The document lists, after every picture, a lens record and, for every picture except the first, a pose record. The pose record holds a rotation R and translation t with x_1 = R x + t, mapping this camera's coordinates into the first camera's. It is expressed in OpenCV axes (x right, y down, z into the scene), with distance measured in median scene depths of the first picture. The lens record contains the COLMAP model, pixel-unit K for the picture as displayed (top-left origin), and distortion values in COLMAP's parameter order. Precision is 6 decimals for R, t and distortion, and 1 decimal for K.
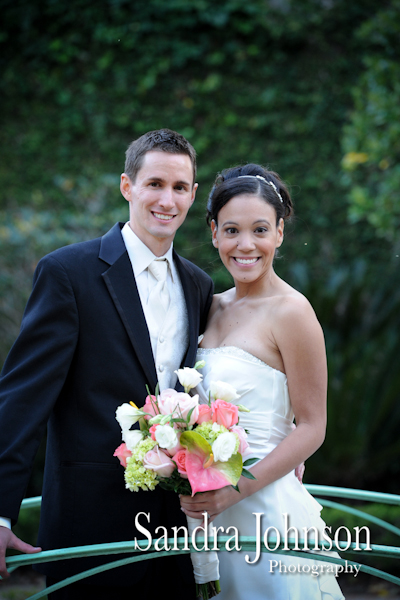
lens RADIAL K [[2656.1, 0, 201.4], [0, 2656.1, 298.8], [0, 0, 1]] dist [1.378217, 0.000000]
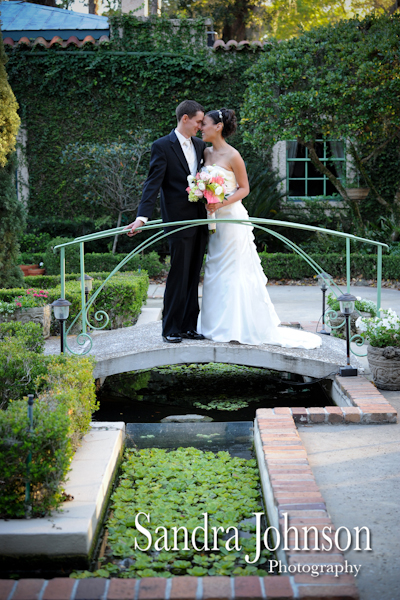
lens RADIAL K [[1191.7, 0, 198.9], [0, 1191.7, 300.3], [0, 0, 1]] dist [-0.012712, 0.000000]
pose [[0.999516, -0.010154, 0.029391, -0.044658], [0.007725, 0.996636, 0.081594, 0.054443], [-0.030121, -0.081328, 0.996232, -0.325173]]
